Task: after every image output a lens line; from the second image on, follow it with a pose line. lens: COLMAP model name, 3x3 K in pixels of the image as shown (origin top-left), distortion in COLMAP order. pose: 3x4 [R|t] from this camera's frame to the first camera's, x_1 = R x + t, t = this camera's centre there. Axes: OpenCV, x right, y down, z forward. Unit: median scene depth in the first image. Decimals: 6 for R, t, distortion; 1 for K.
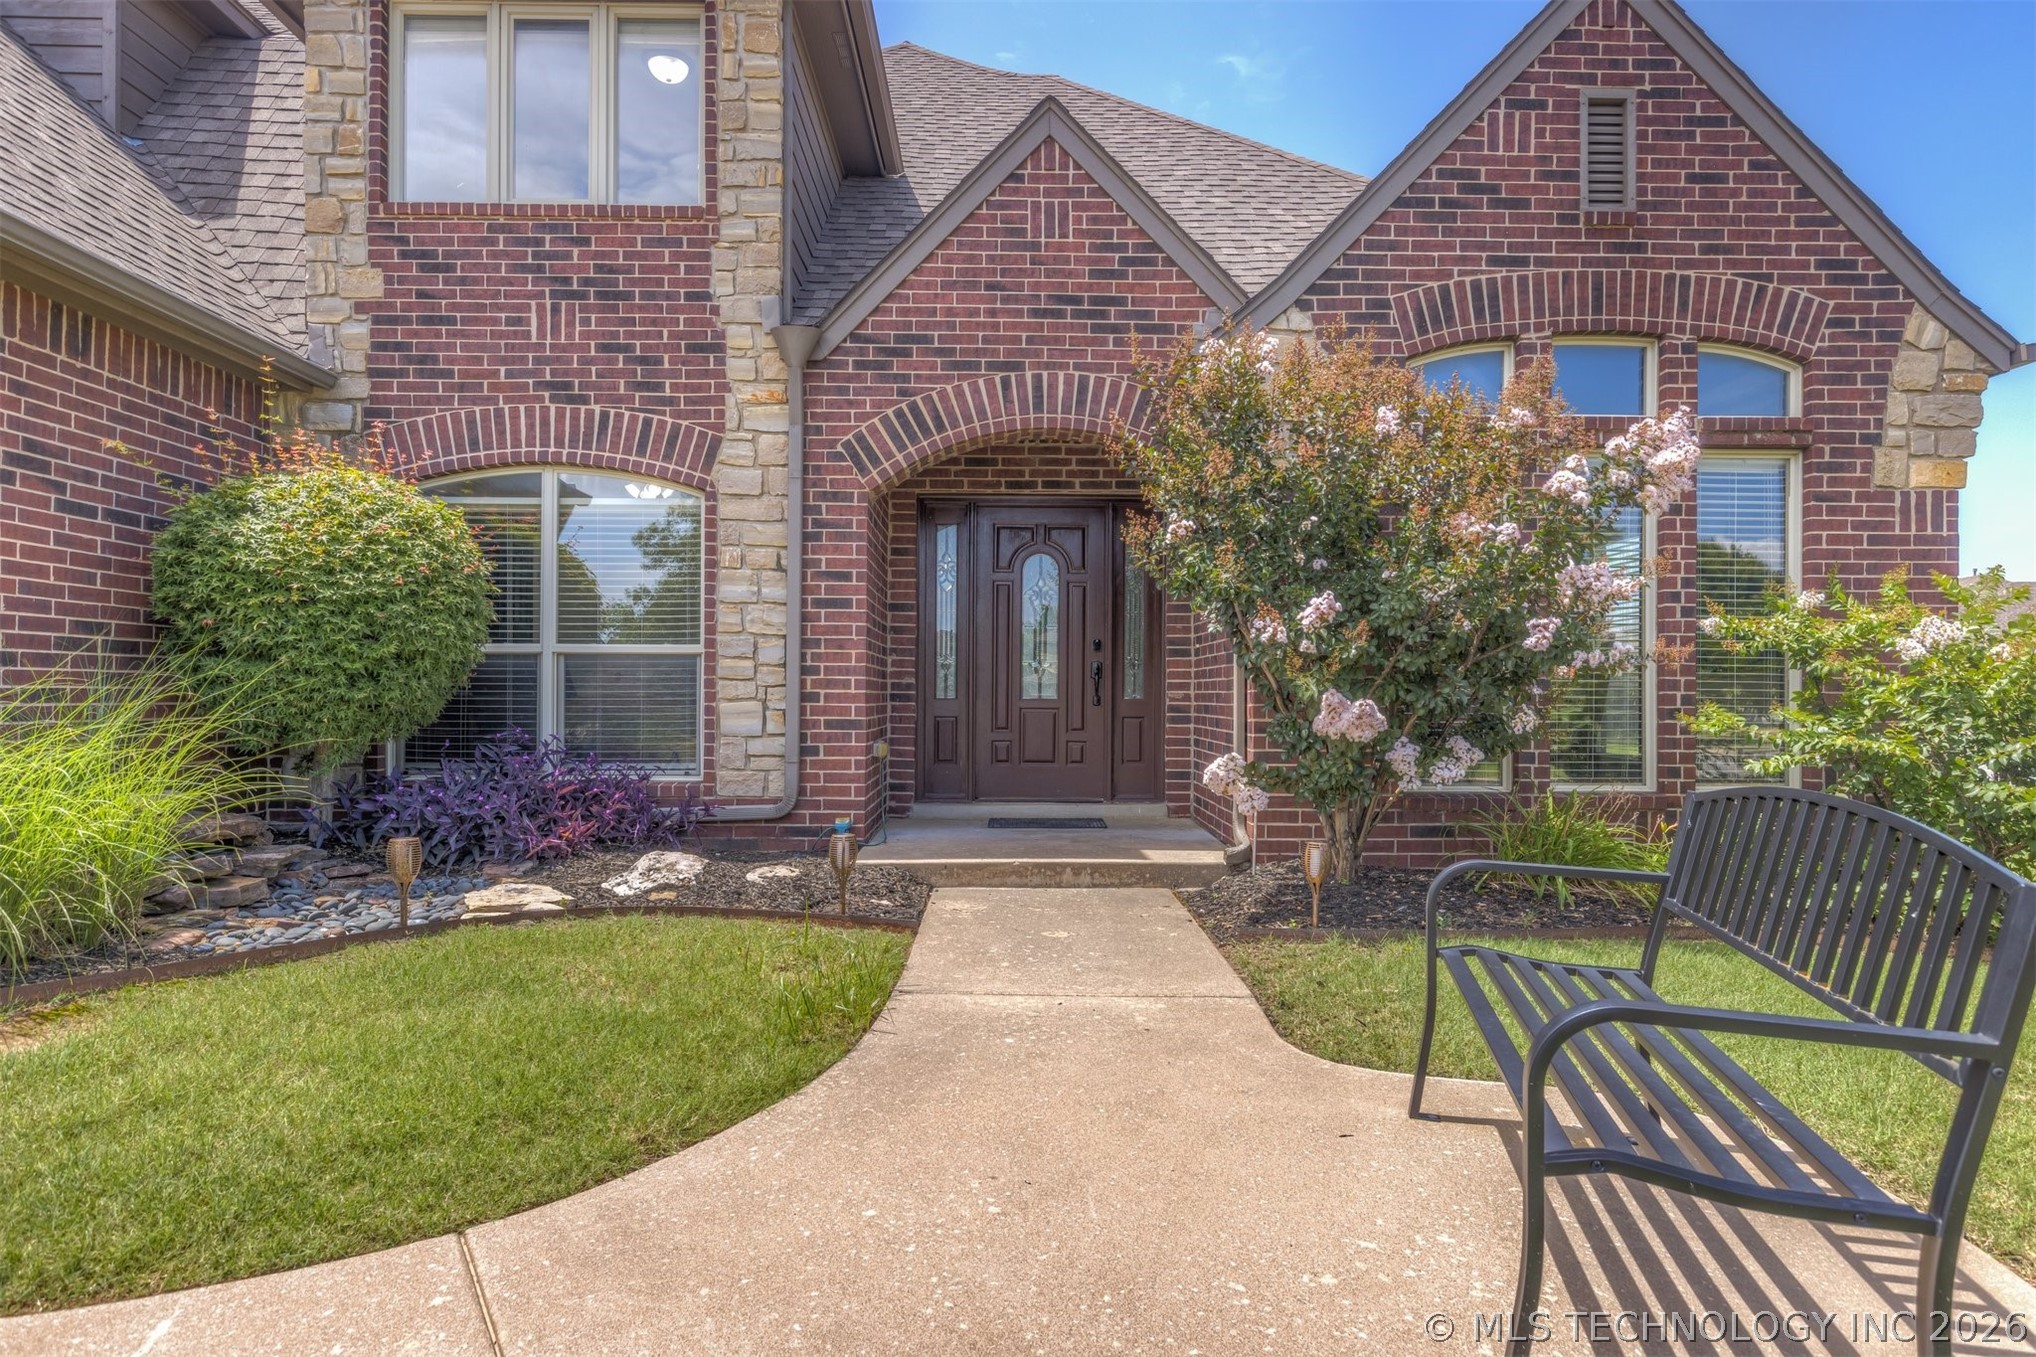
lens RADIAL K [[1106.6, 0, 1020.1], [0, 1106.6, 691.6], [0, 0, 1]] dist [0.003152, -0.000202]
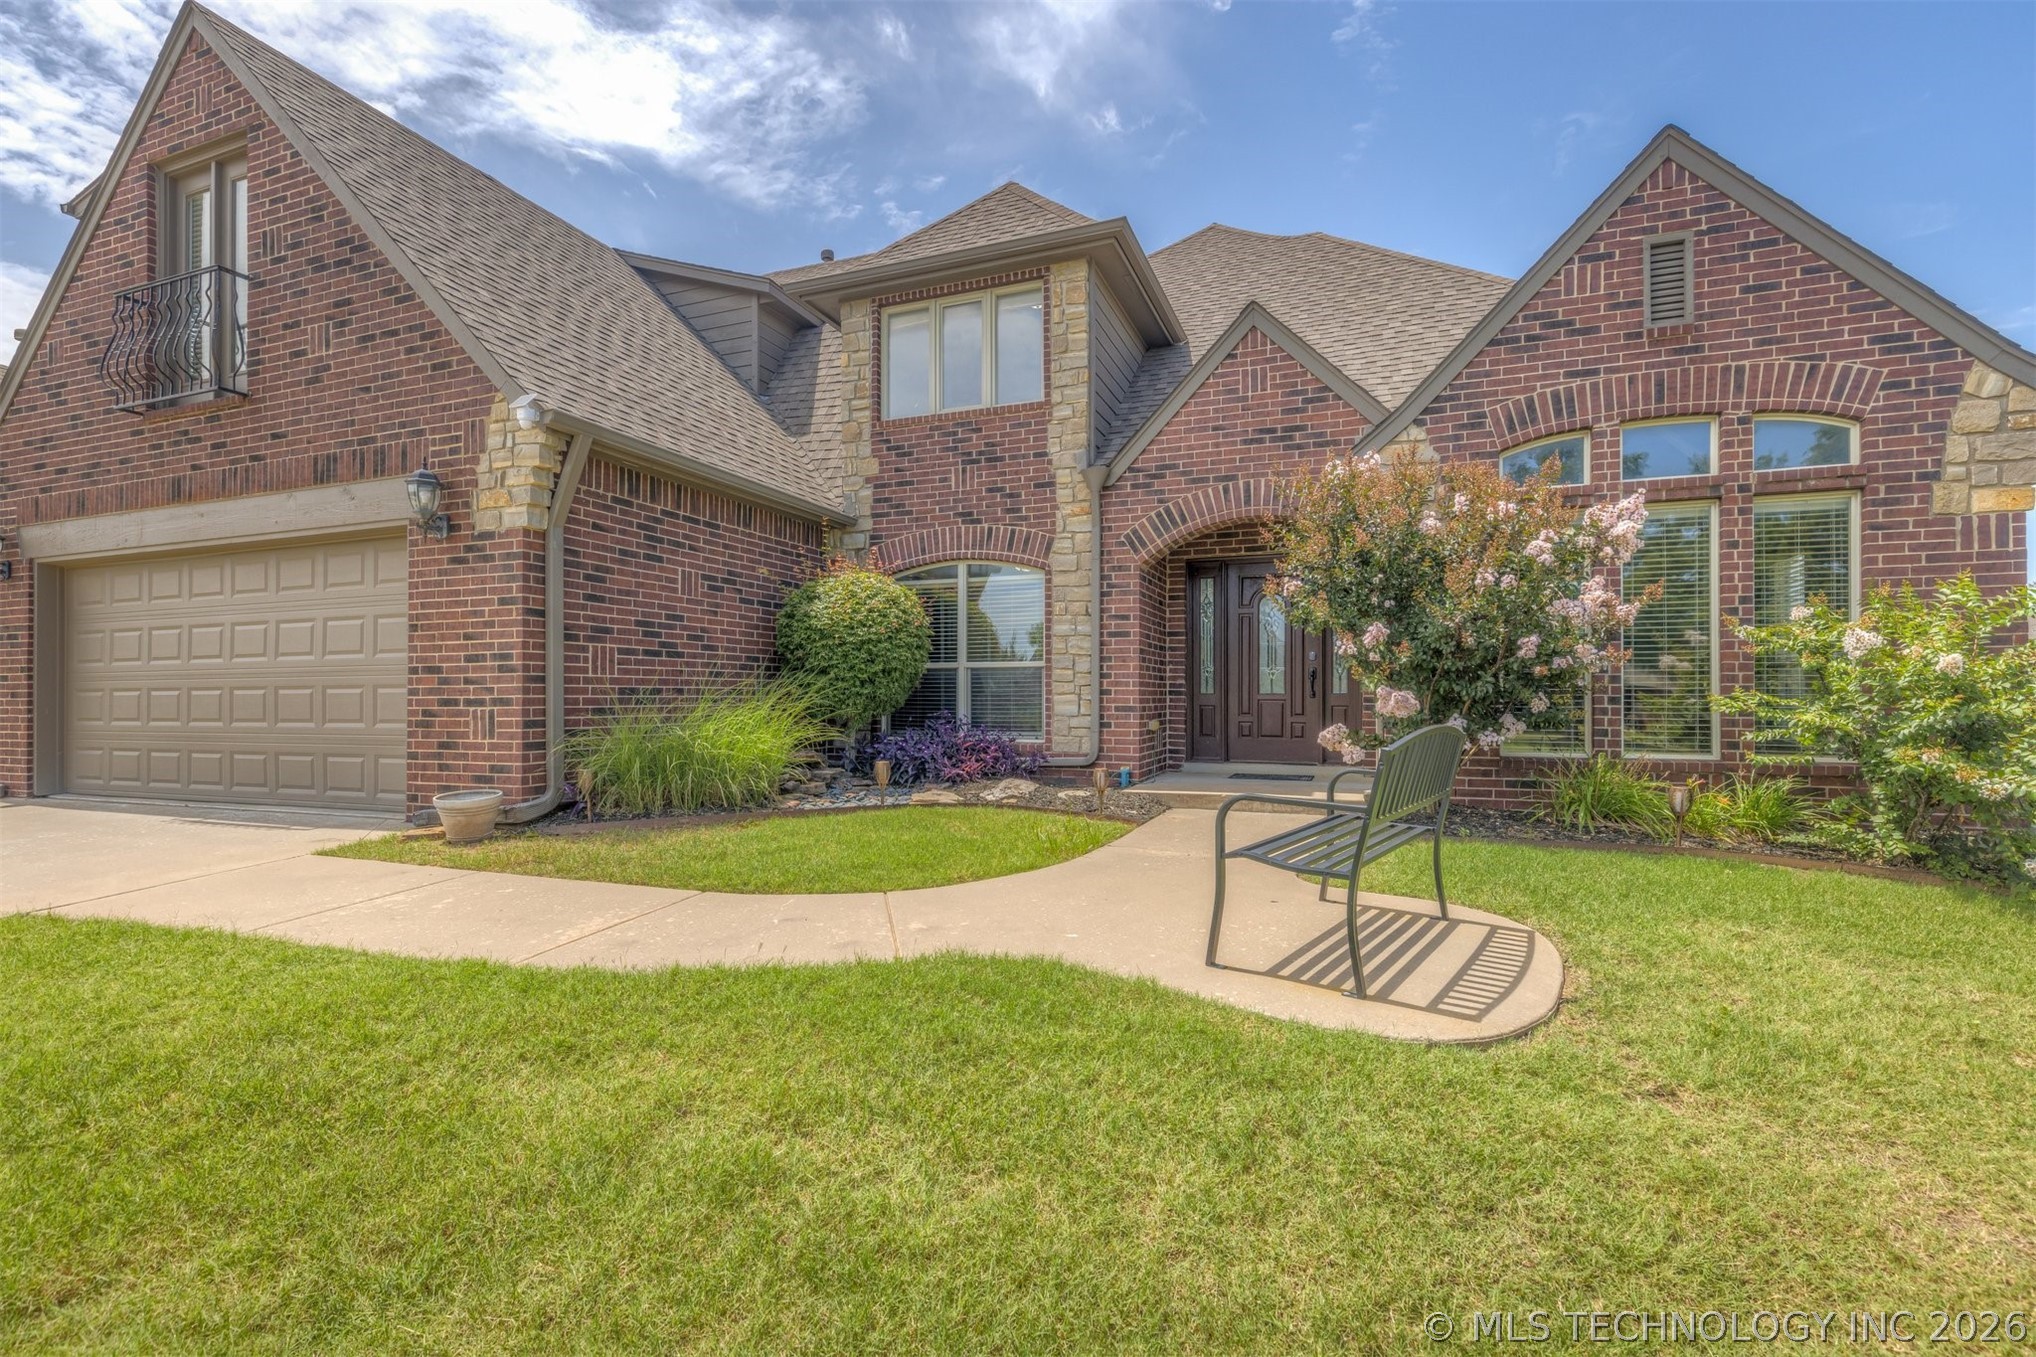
lens RADIAL K [[909.0, 0, 1025.1], [0, 909.0, 697.9], [0, 0, 1]] dist [-0.000621, -0.000207]
pose [[0.926641, -0.003485, -0.375932, 0.217931], [0.004608, 0.999987, 0.002087, 0.010868], [0.375920, -0.003666, 0.926645, -0.308205]]
